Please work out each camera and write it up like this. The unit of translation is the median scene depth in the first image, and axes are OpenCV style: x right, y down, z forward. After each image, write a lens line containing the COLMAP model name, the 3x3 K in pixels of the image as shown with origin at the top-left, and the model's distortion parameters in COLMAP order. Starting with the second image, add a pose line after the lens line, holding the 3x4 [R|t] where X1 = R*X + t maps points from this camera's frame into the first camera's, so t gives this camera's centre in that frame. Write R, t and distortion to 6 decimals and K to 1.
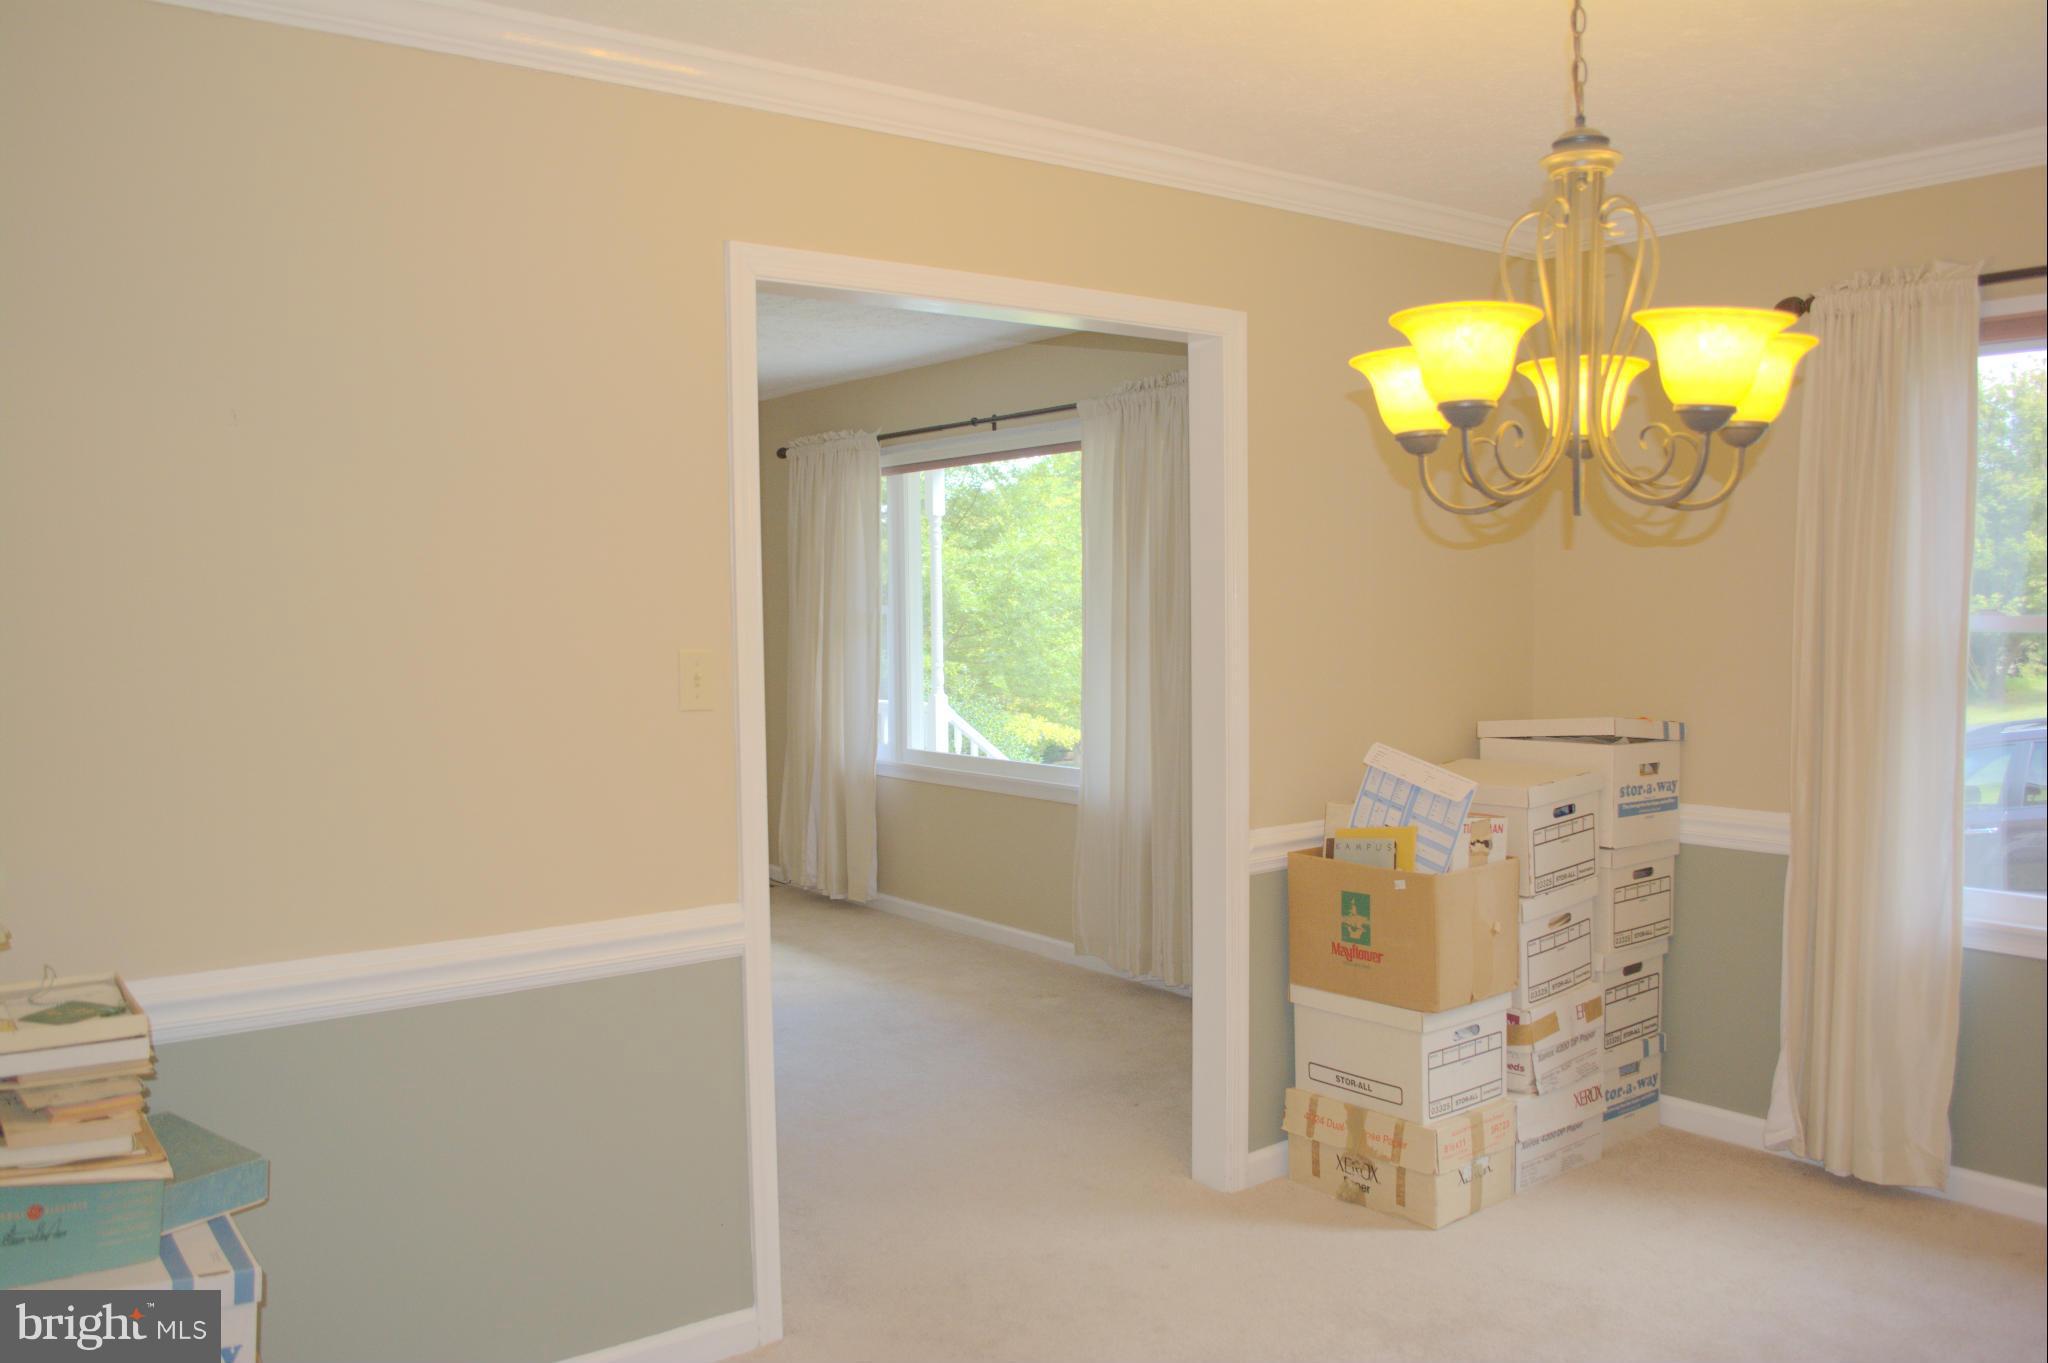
lens RADIAL K [[1589.4, 0, 1020.1], [0, 1589.4, 685.4], [0, 0, 1]] dist [-0.089337, 0.015144]
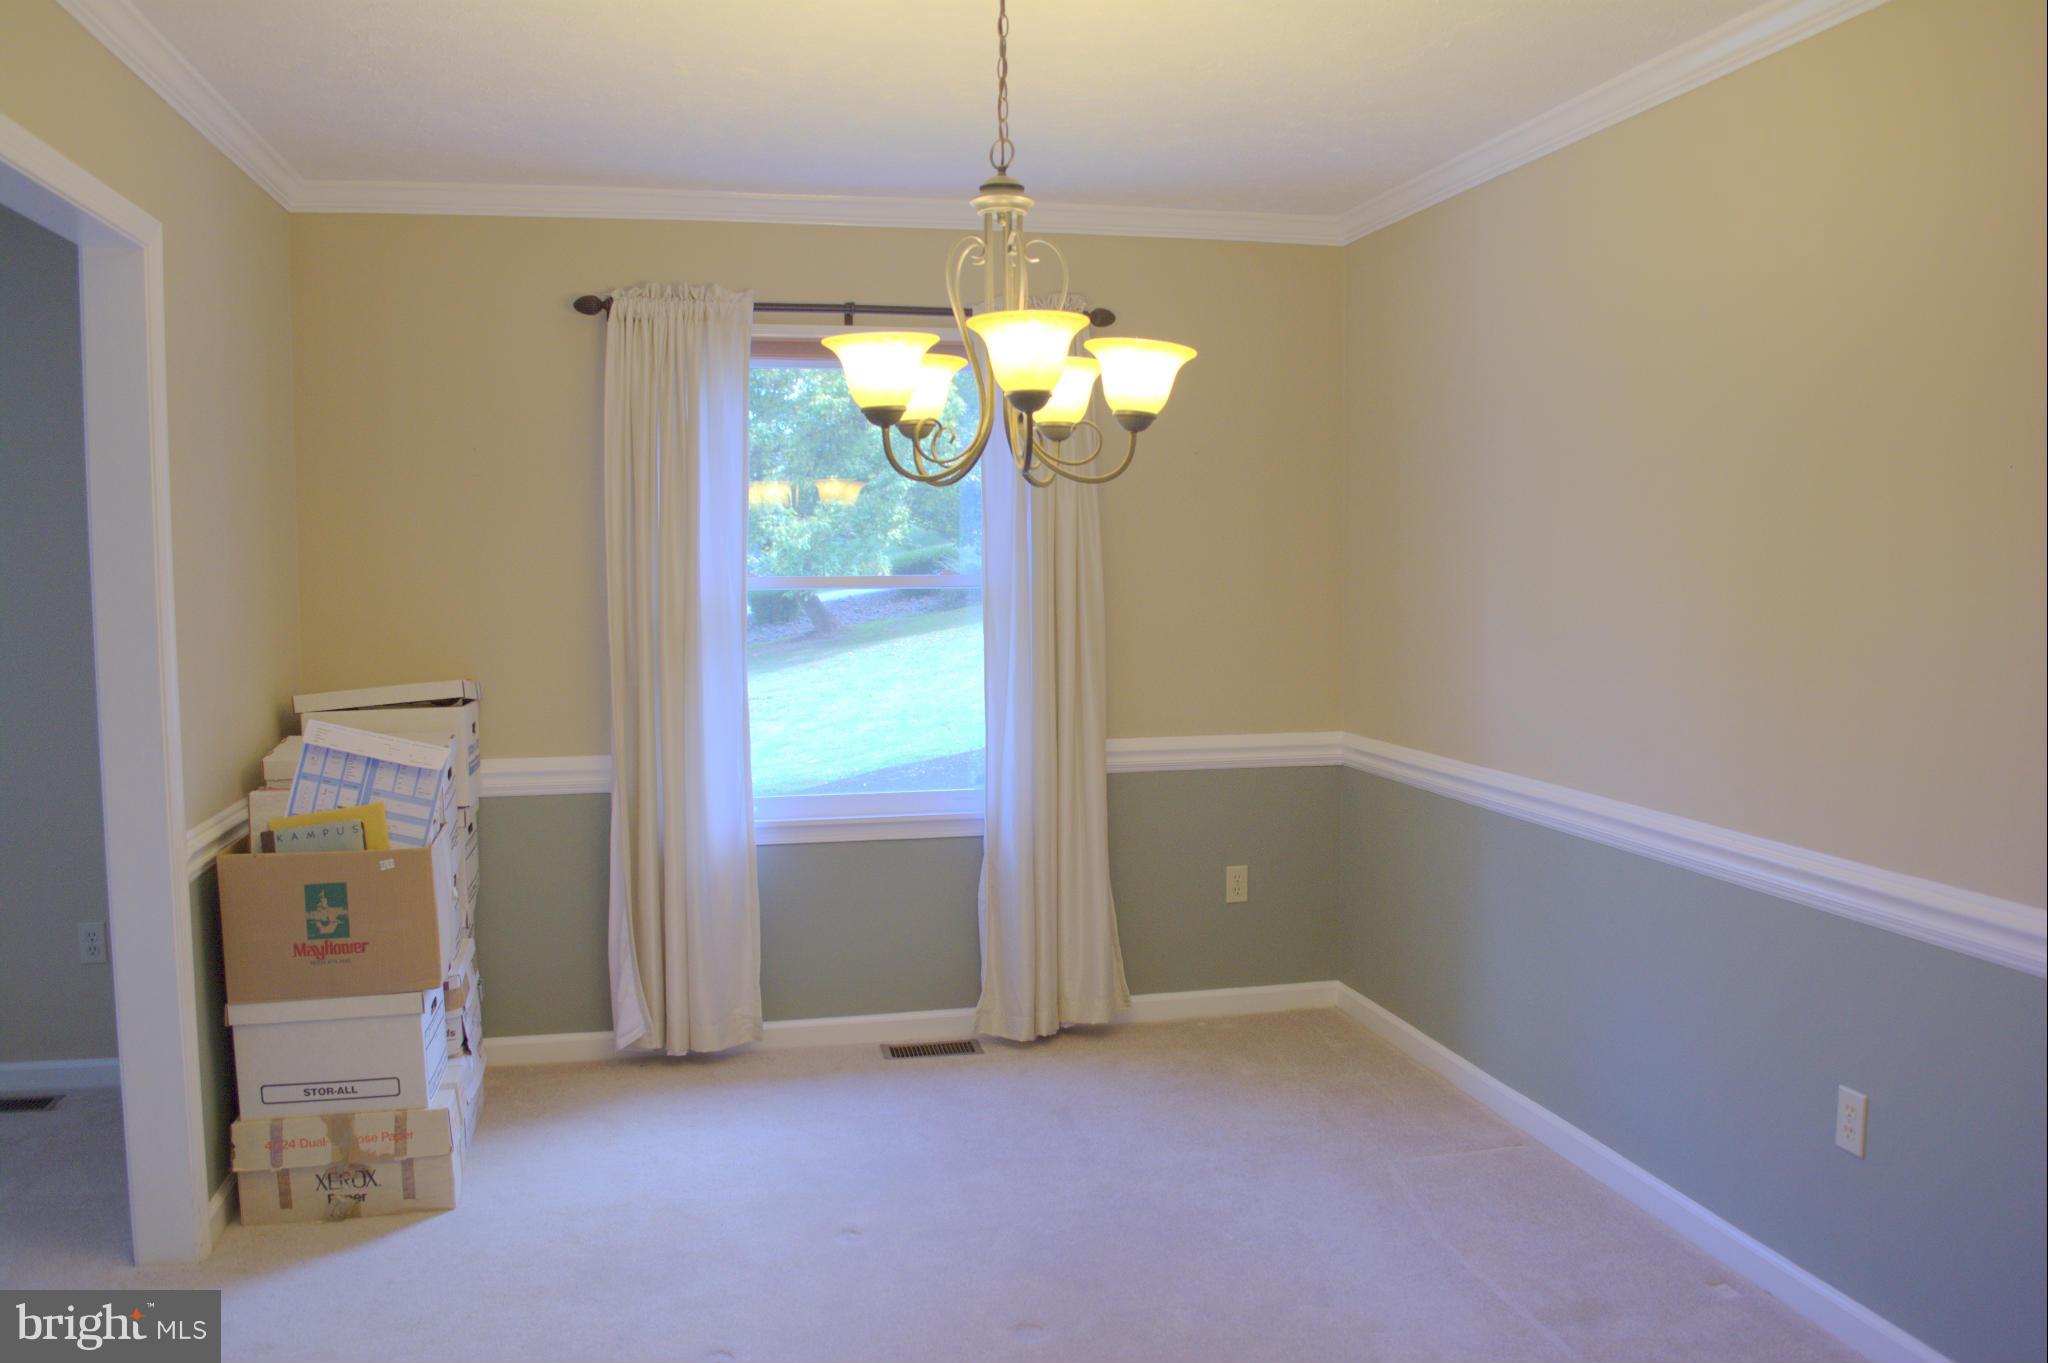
lens RADIAL K [[1589.4, 0, 1020.1], [0, 1589.4, 685.4], [0, 0, 1]] dist [-0.089337, 0.015144]
pose [[0.421234, -0.062429, 0.904801, -0.429201], [0.050190, 0.997704, 0.045473, -0.004544], [-0.905562, 0.026258, 0.423400, 0.248267]]
